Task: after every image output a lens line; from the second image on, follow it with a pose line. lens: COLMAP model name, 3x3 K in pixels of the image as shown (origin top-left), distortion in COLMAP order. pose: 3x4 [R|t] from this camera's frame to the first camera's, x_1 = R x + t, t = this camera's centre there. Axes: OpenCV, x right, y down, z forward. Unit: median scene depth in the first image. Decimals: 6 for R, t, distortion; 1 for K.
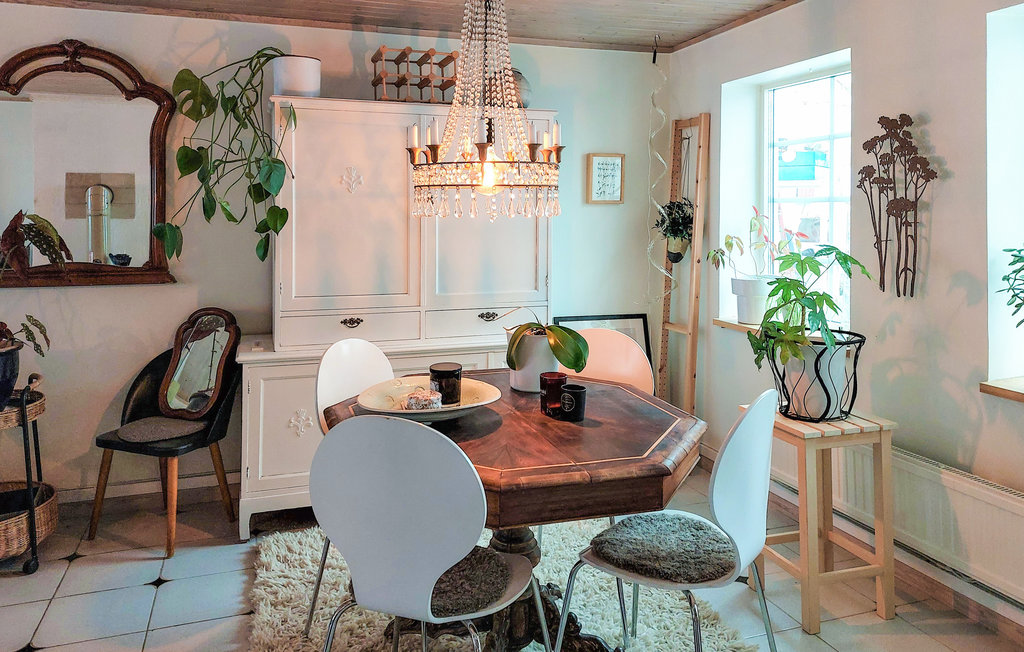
lens RADIAL K [[768.7, 0, 512.9], [0, 768.7, 222.2], [0, 0, 1]] dist [0.034859, -0.002465]
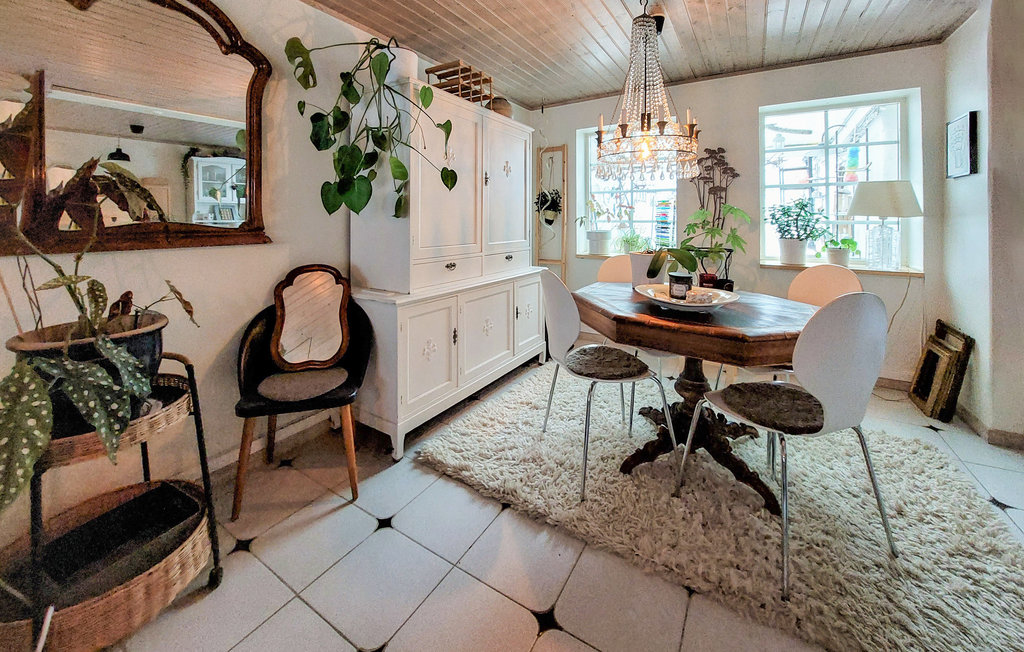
lens RADIAL K [[394.4, 0, 504.5], [0, 394.4, 223.9], [0, 0, 1]] dist [-0.014105, -0.000033]
pose [[0.780865, -0.007711, 0.624653, -0.547530], [0.007318, 0.999968, 0.003195, 0.056112], [-0.624657, 0.002076, 0.780896, 0.419300]]
